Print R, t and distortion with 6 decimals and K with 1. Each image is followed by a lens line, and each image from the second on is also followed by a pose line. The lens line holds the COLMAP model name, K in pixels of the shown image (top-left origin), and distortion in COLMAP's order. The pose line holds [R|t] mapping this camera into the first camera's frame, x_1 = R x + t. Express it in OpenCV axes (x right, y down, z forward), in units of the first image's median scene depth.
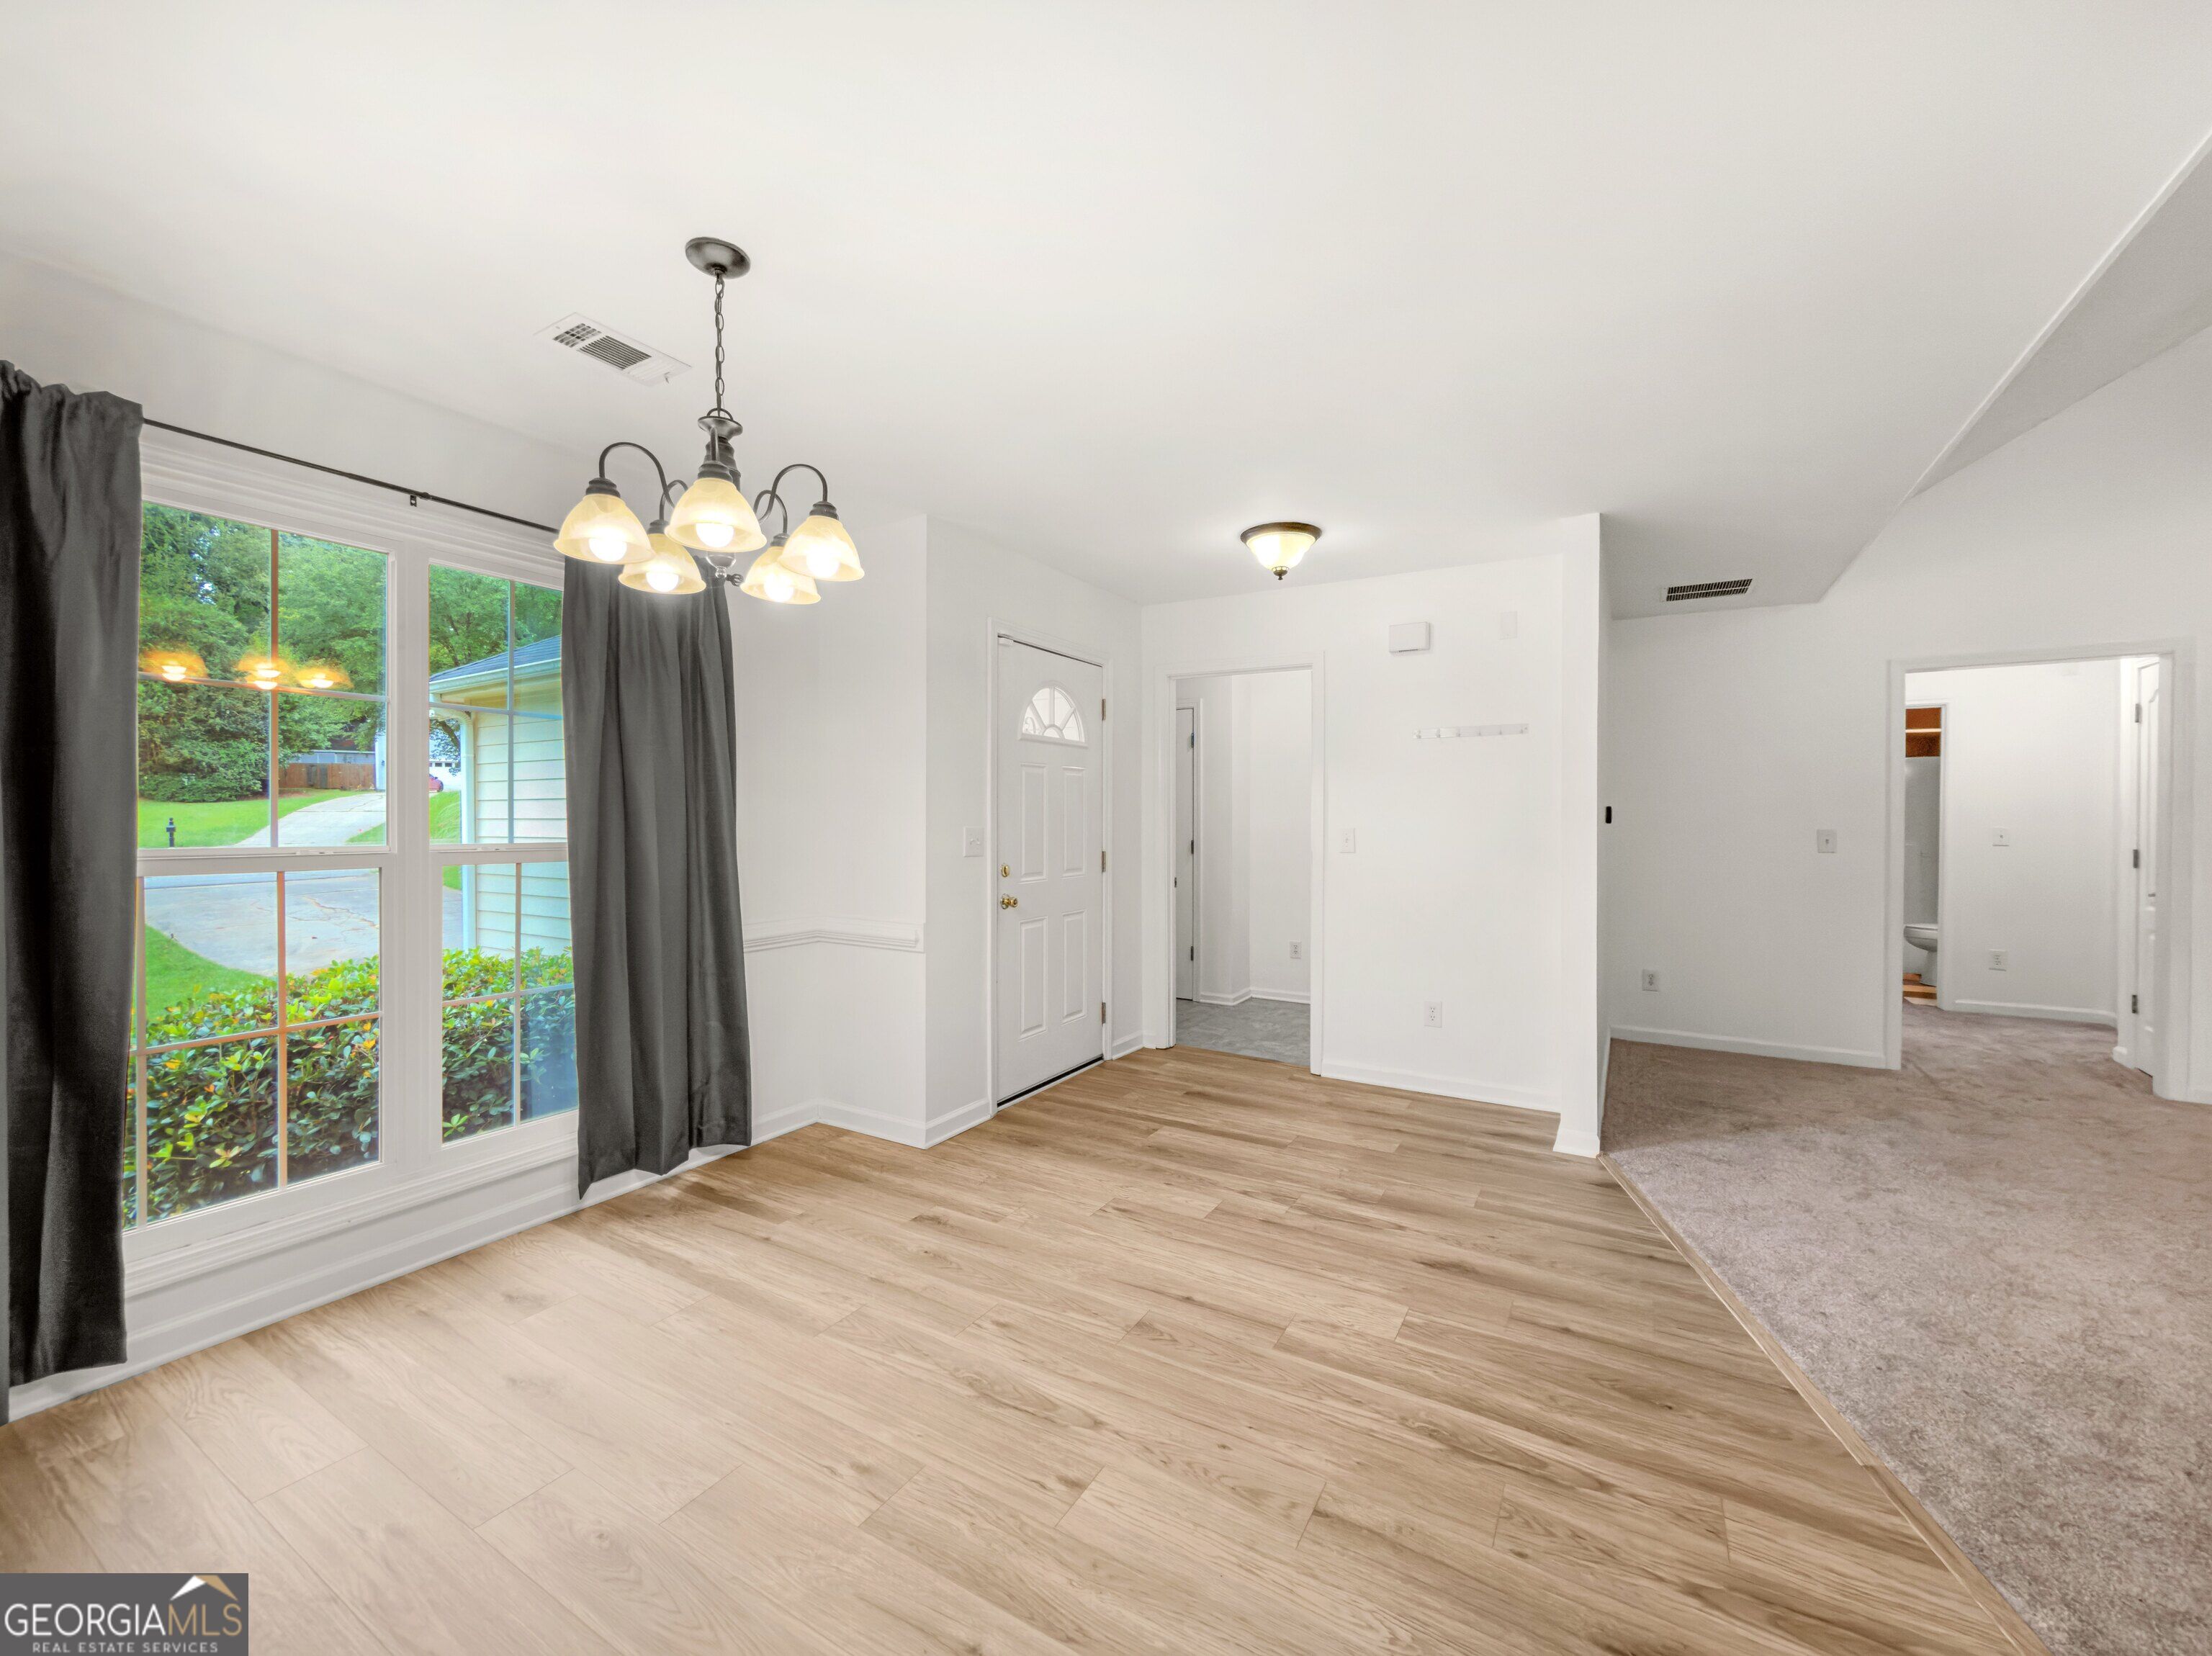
lens RADIAL K [[886.3, 0, 1106.0], [0, 886.3, 828.0], [0, 0, 1]] dist [-0.070705, -0.000046]
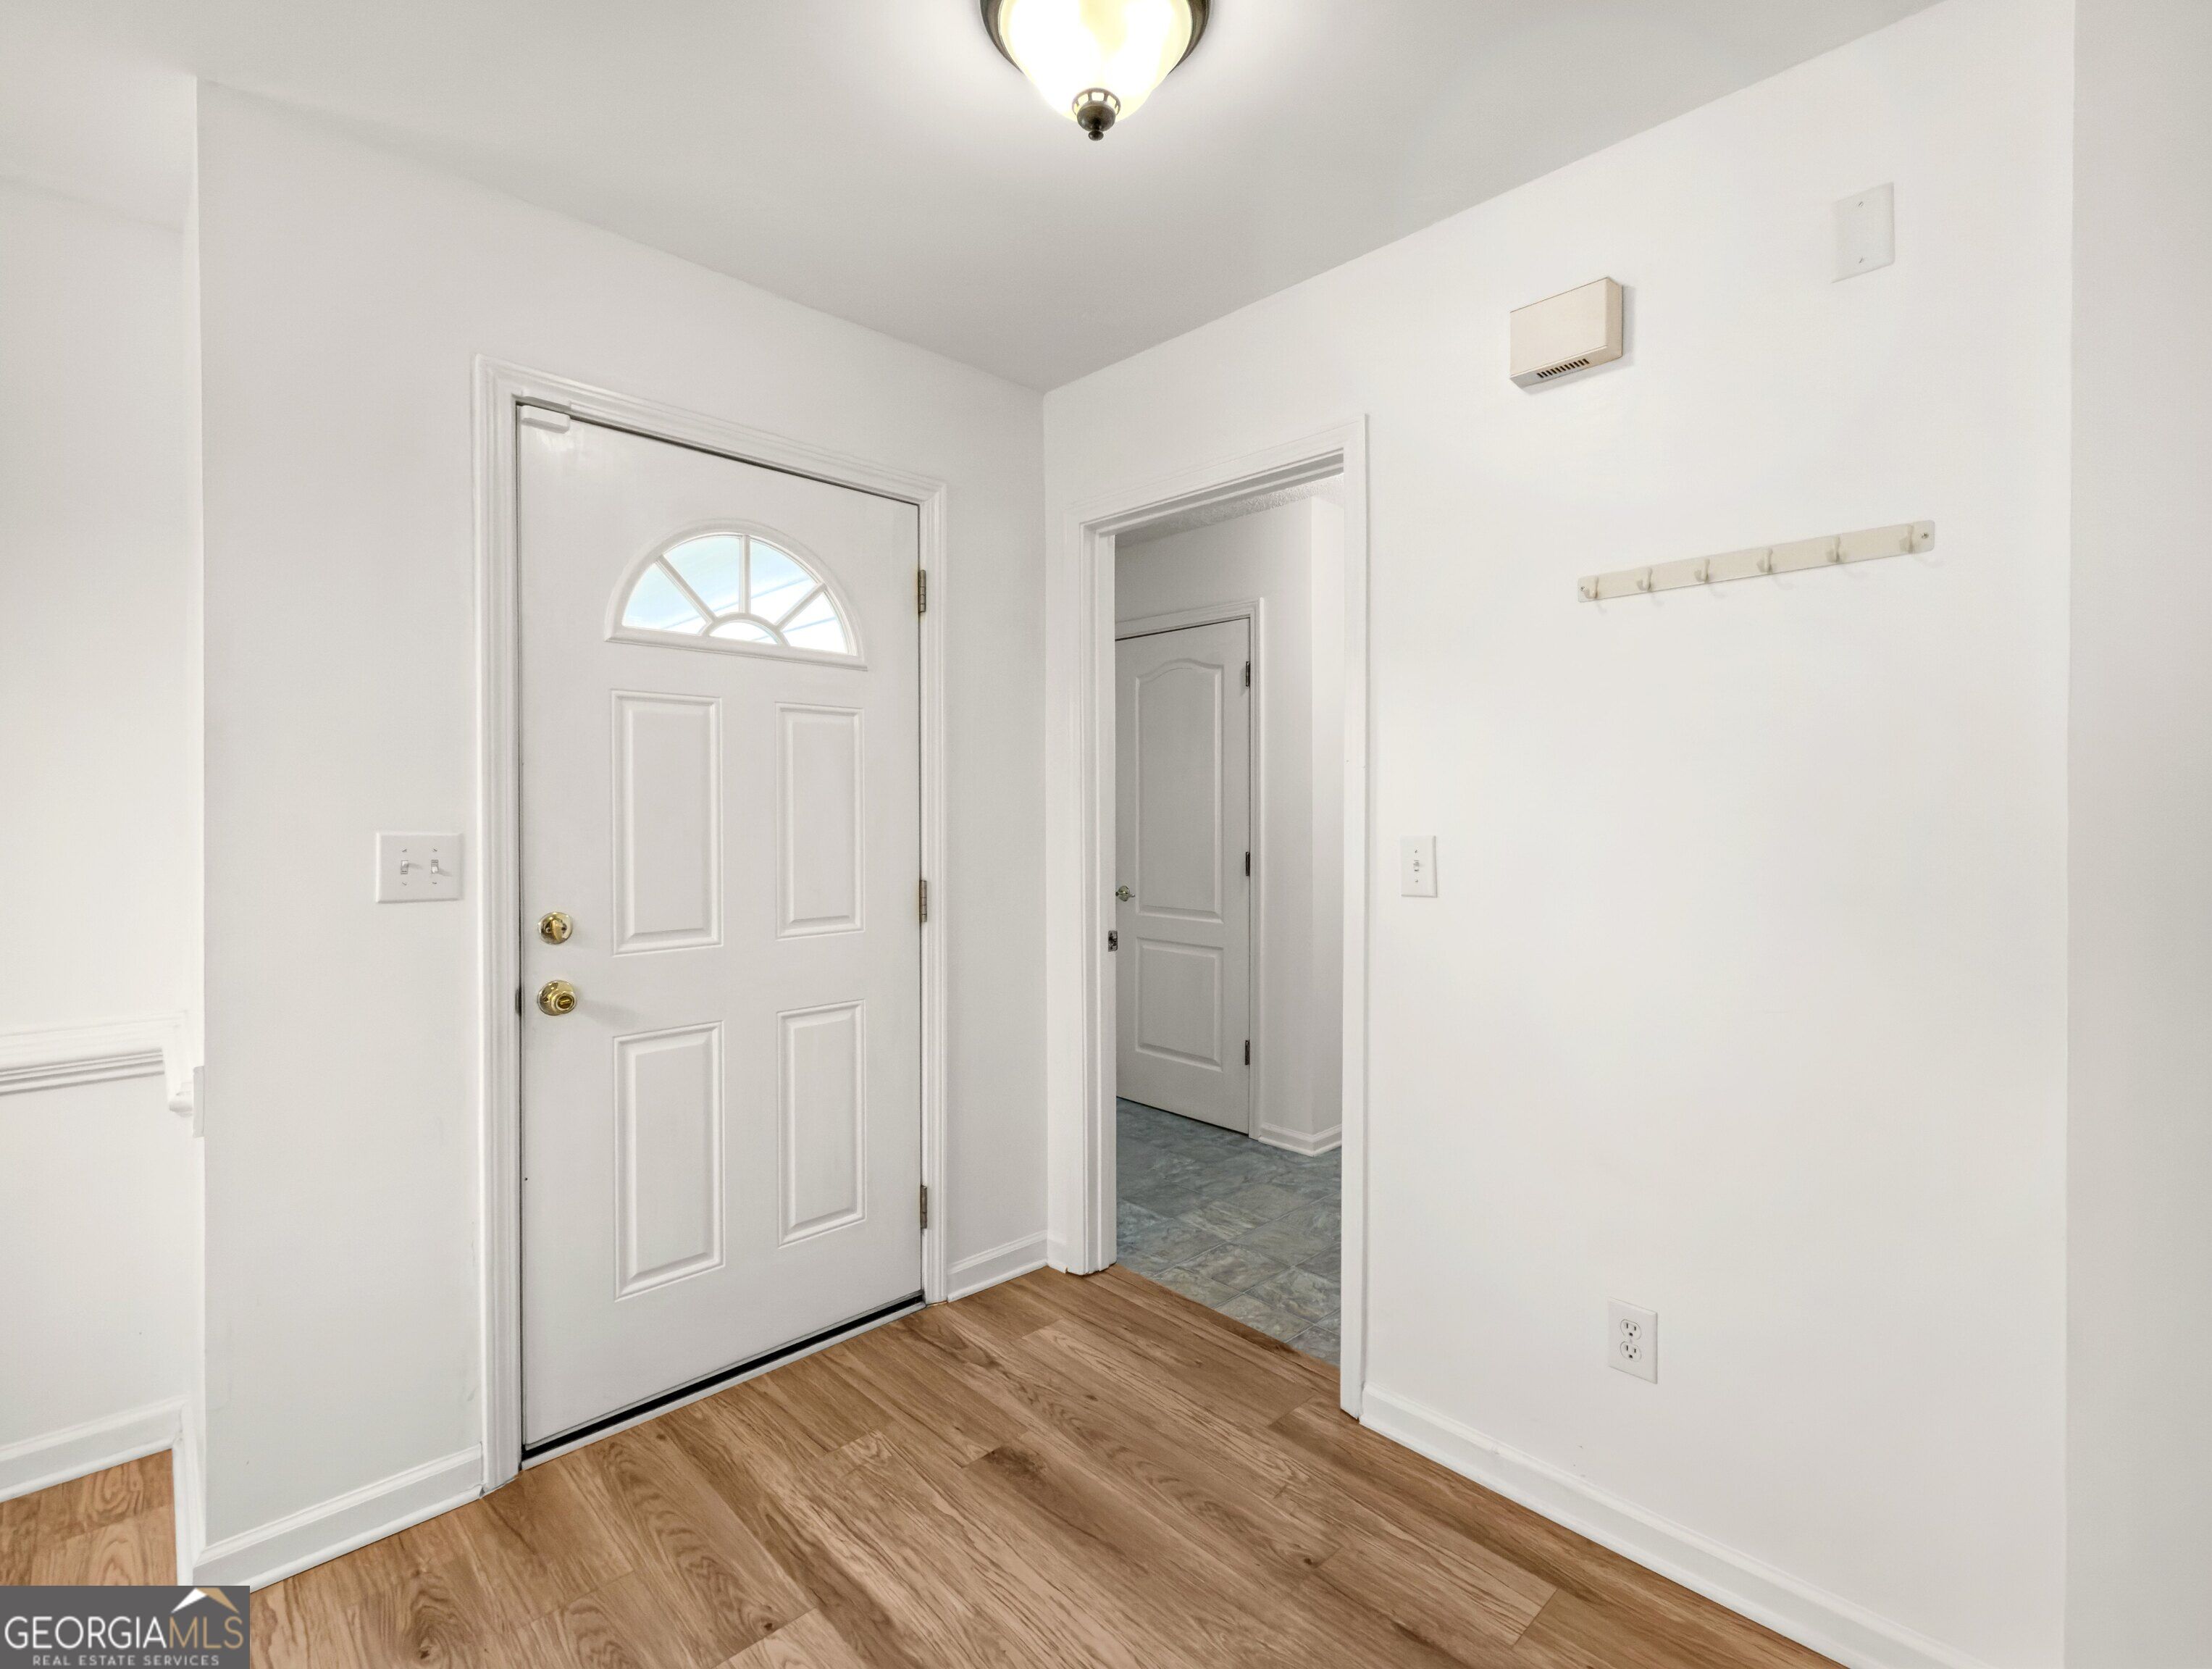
lens RADIAL K [[1042.9, 0, 1096.5], [0, 1042.9, 820.2], [0, 0, 1]] dist [-0.001400, -0.000198]
pose [[0.966721, 0.008058, -0.255705, 0.259501], [-0.008582, 0.999963, -0.000936, -0.008179], [0.255688, 0.003099, 0.966754, 0.501914]]
